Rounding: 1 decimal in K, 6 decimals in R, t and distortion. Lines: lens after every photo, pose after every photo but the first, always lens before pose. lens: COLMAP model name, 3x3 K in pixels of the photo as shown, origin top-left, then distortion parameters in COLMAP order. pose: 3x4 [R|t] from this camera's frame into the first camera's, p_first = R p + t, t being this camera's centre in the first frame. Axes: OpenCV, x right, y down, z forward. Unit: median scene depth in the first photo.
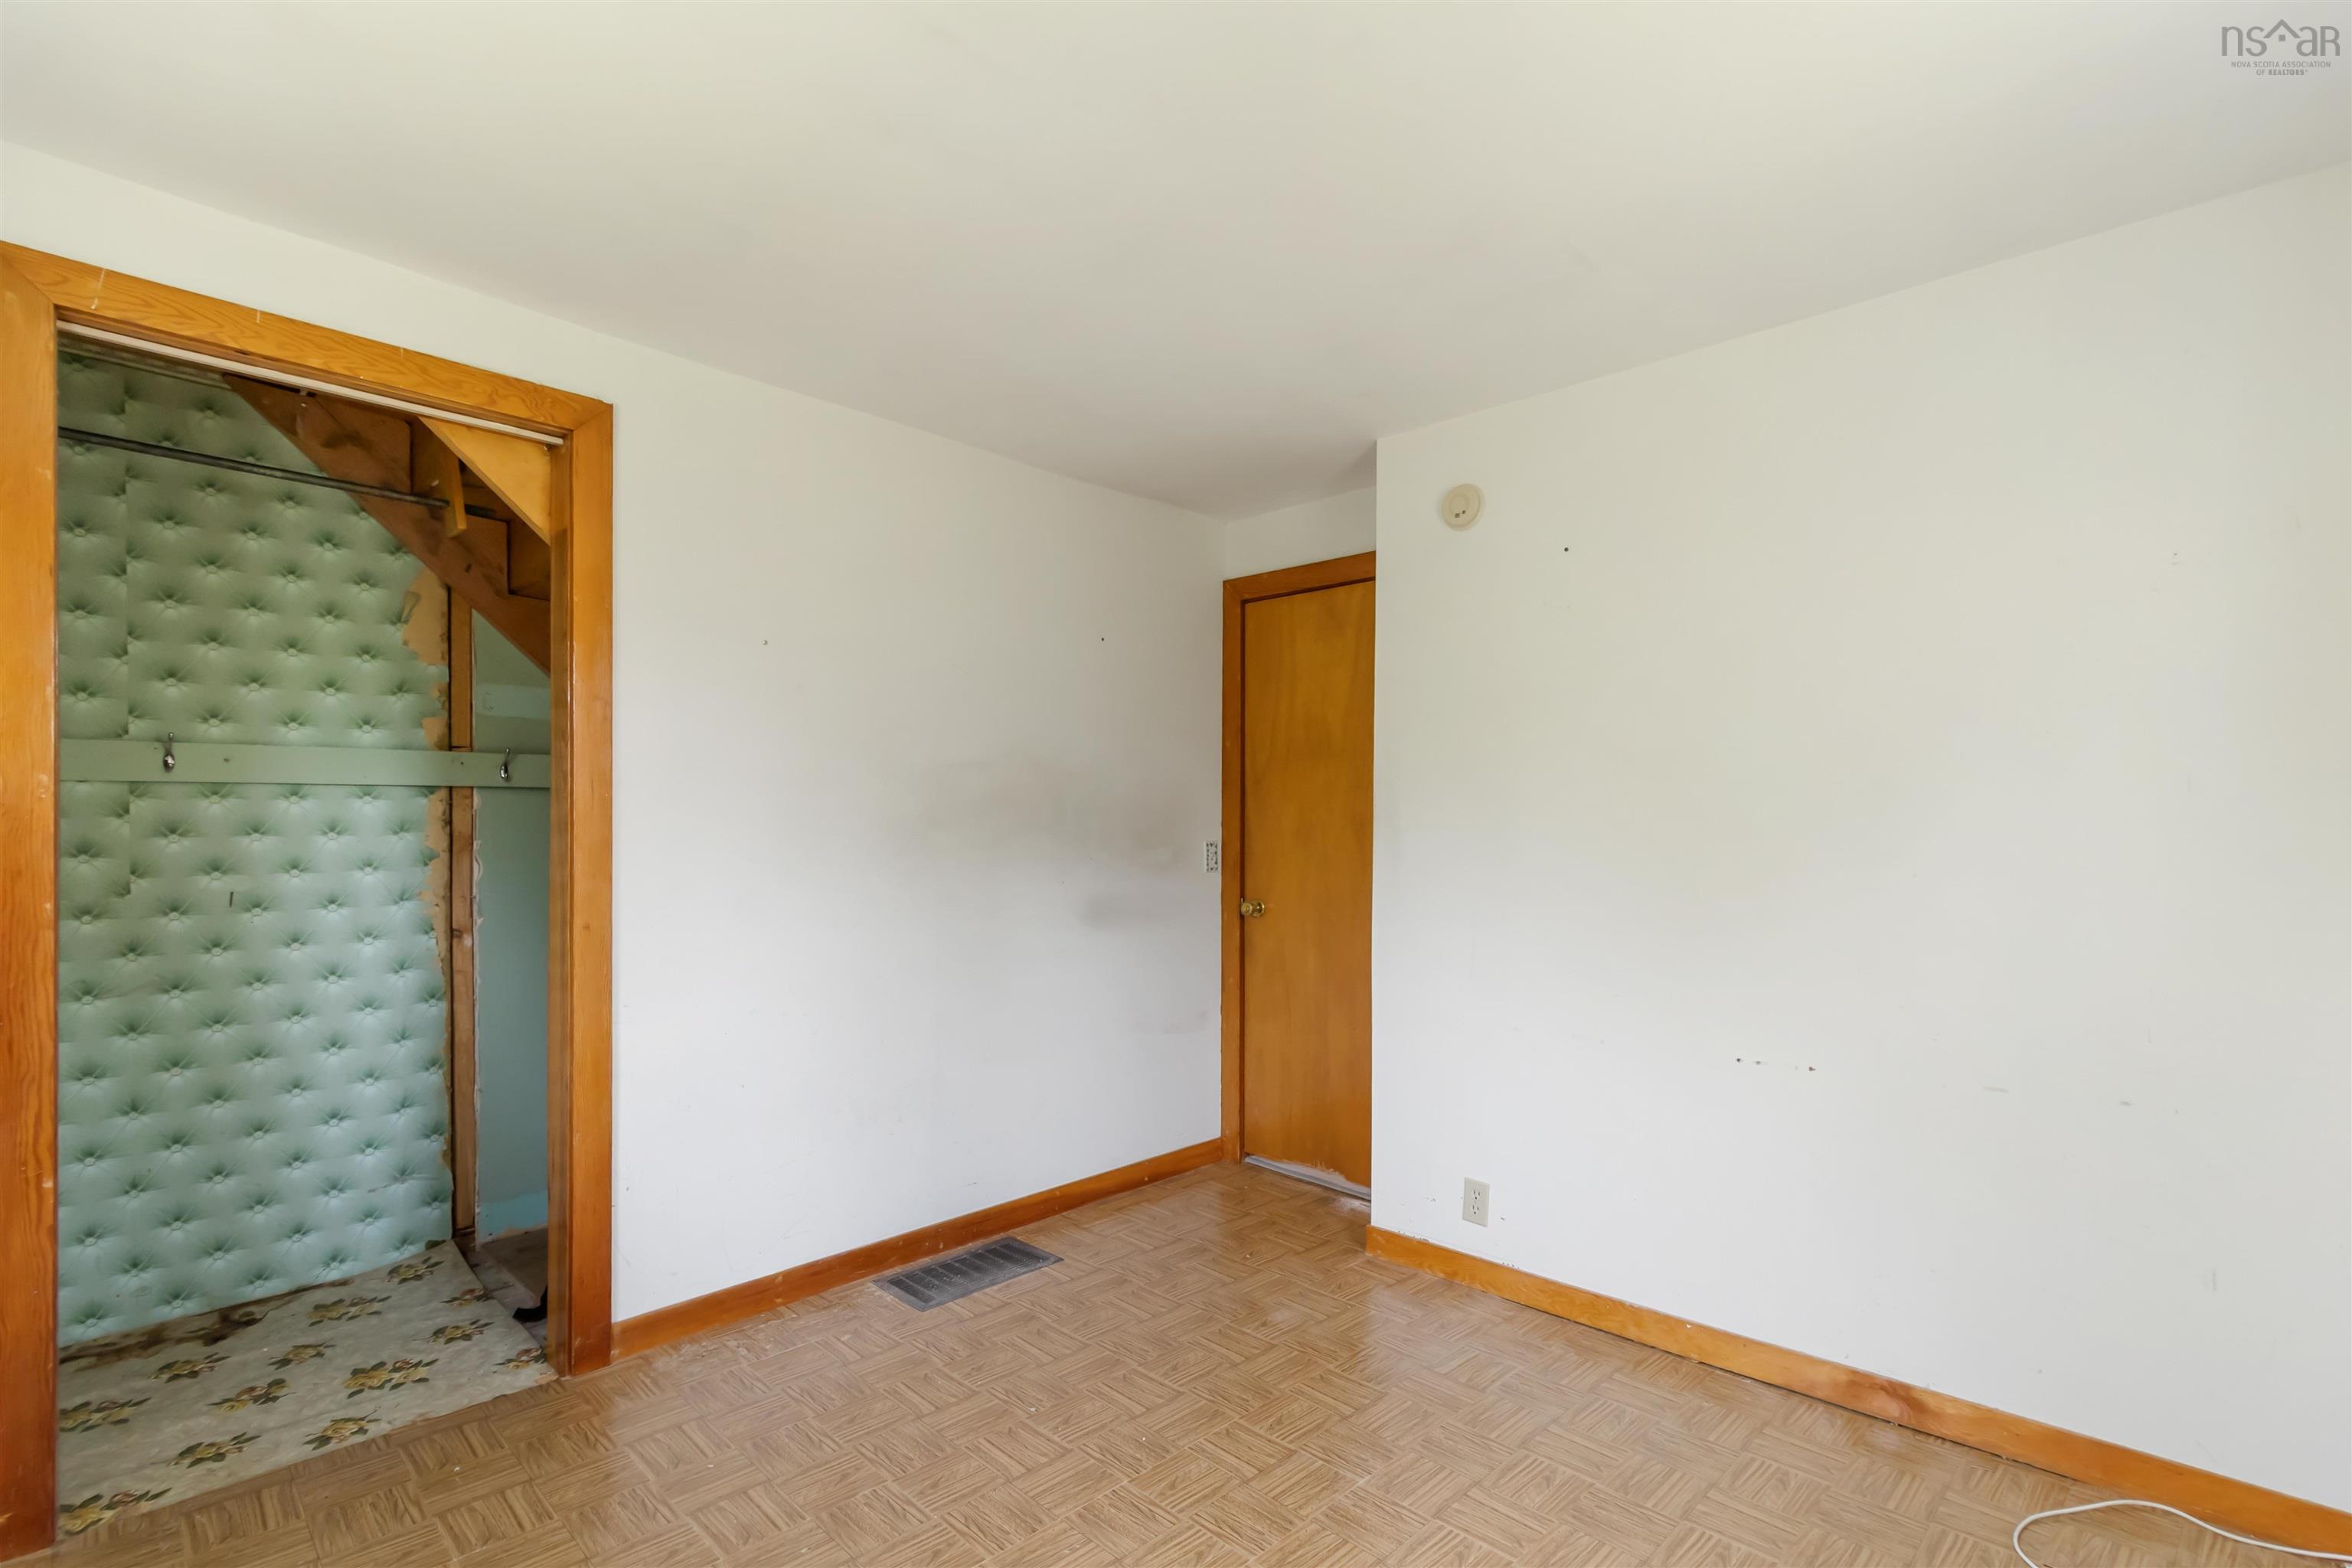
lens RADIAL K [[1111.2, 0, 1177.0], [0, 1111.2, 828.5], [0, 0, 1]] dist [0.001737, 0.000742]
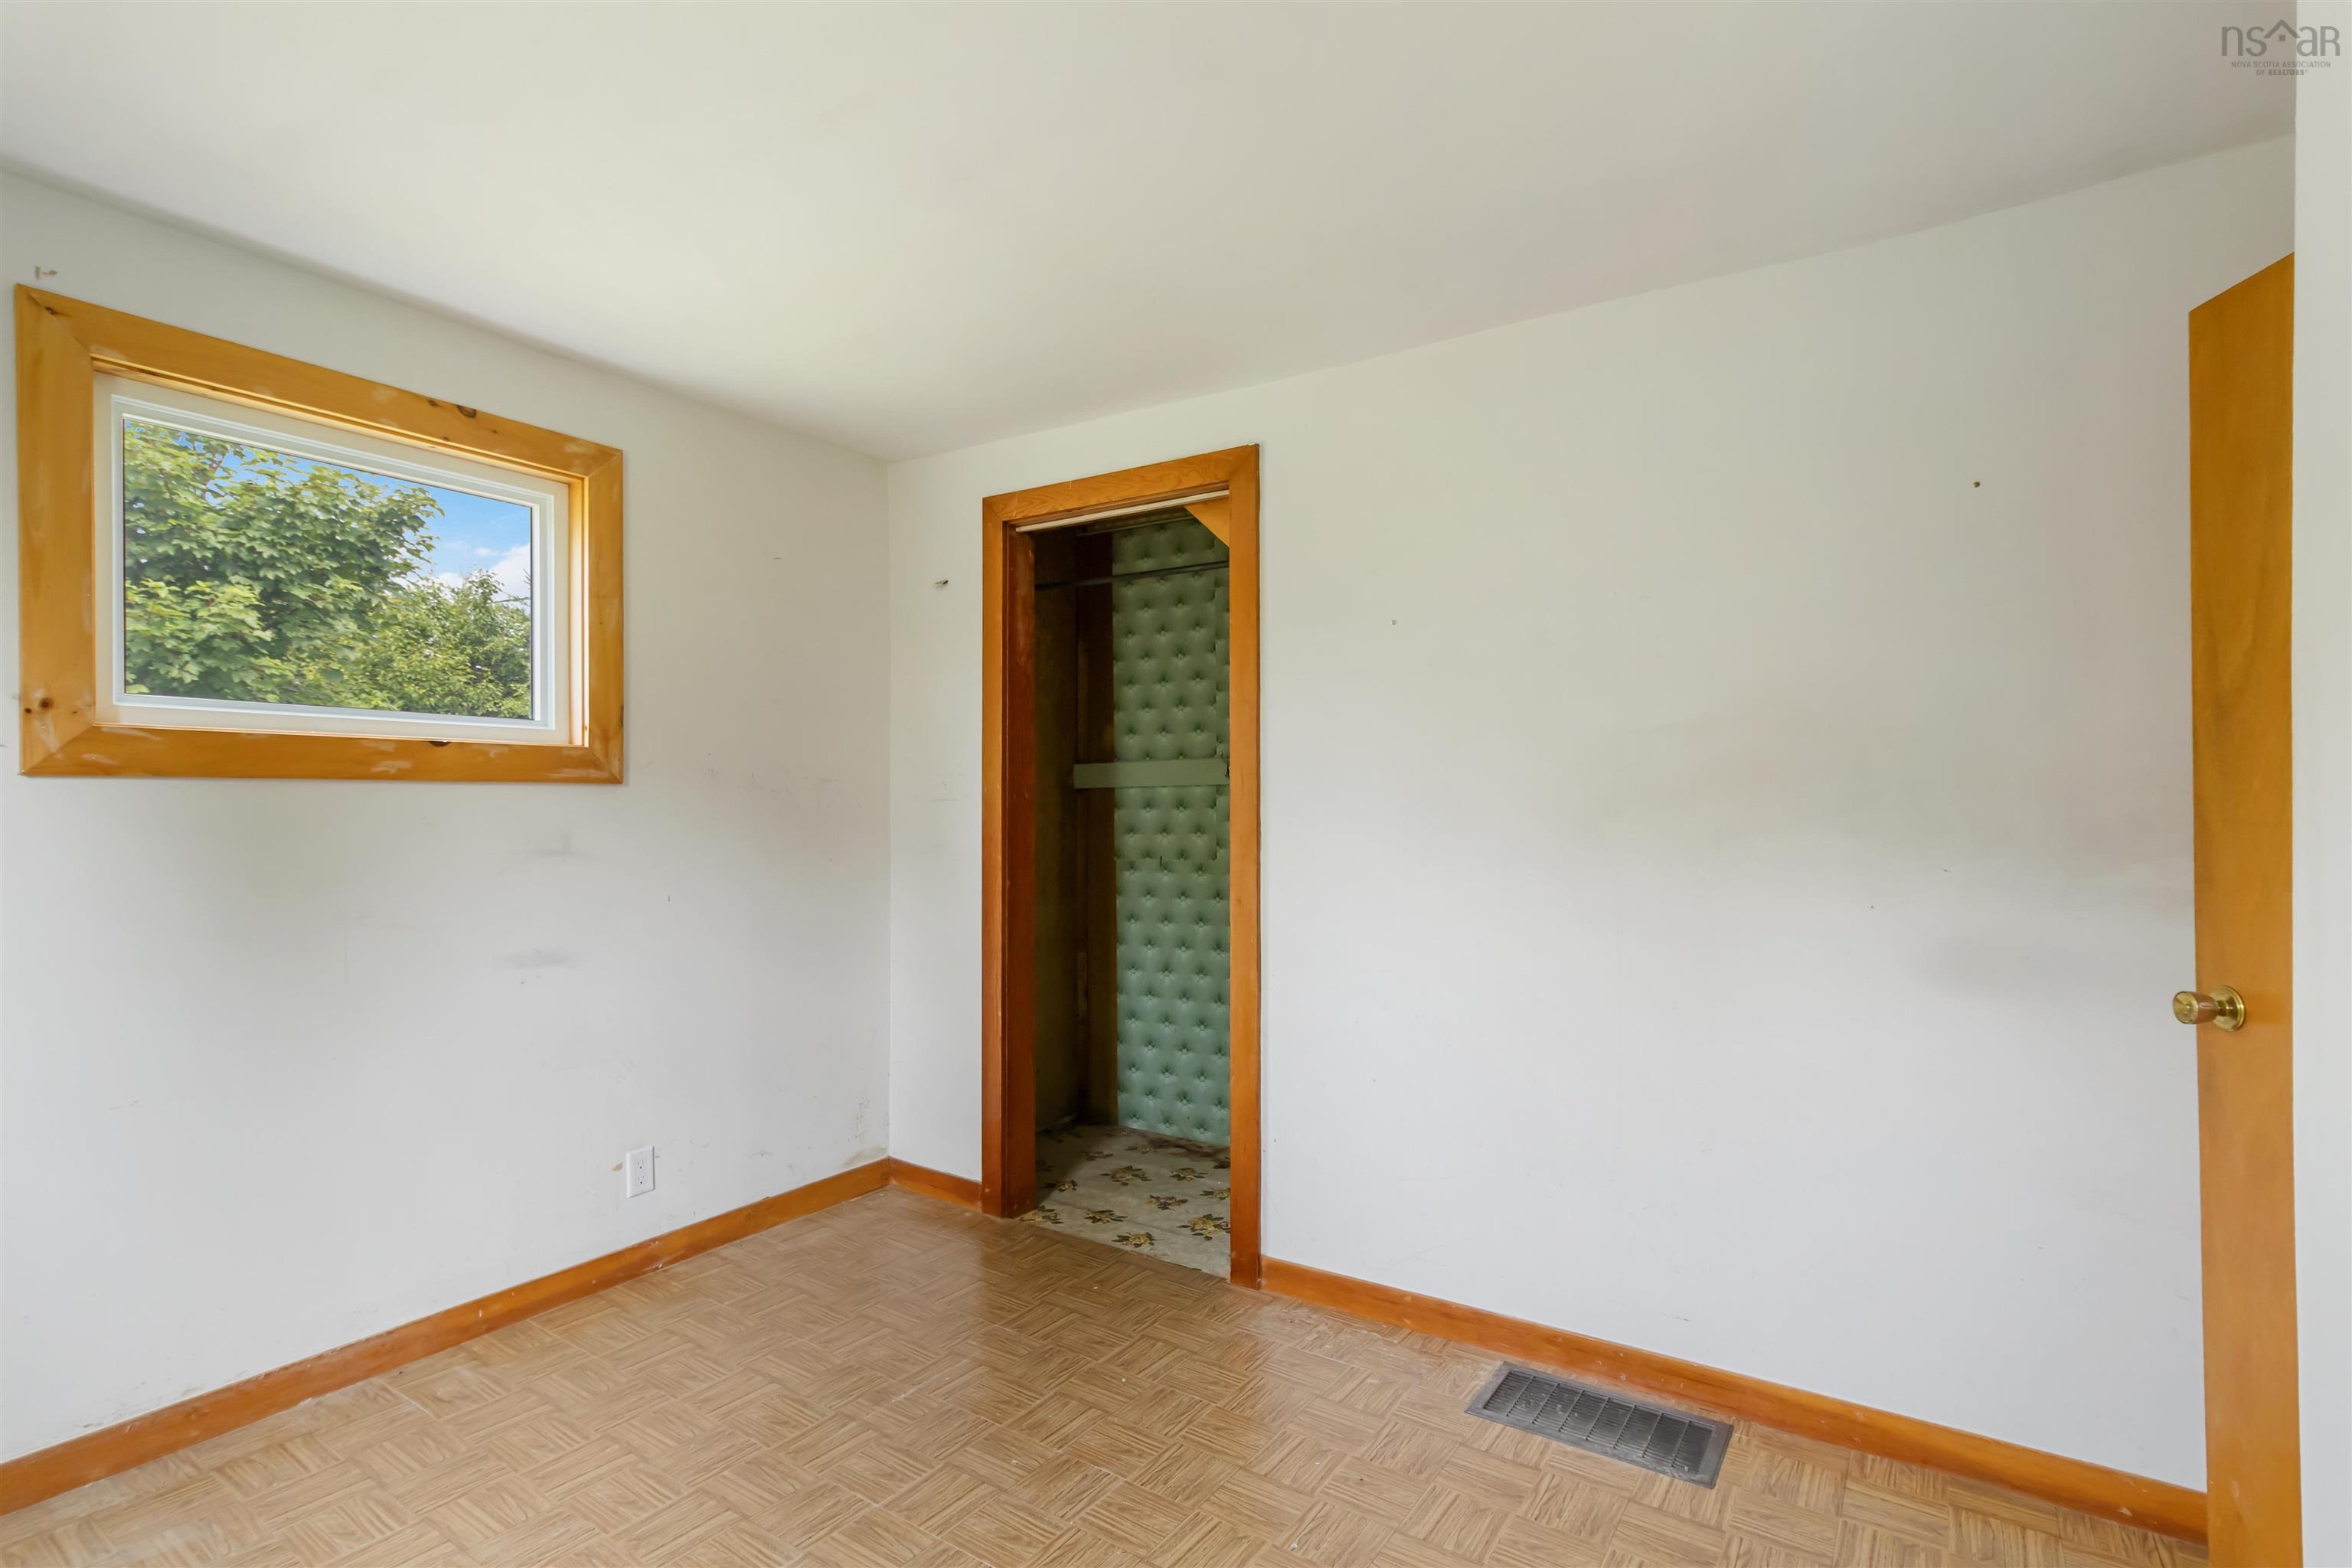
lens RADIAL K [[1124.8, 0, 1178.1], [0, 1124.8, 803.9], [0, 0, 1]] dist [0.001272, 0.000244]
pose [[0.173205, -0.009293, -0.984842, 0.607906], [-0.003743, 0.999942, -0.010094, -0.000043], [0.984879, 0.005435, 0.173160, 0.720686]]
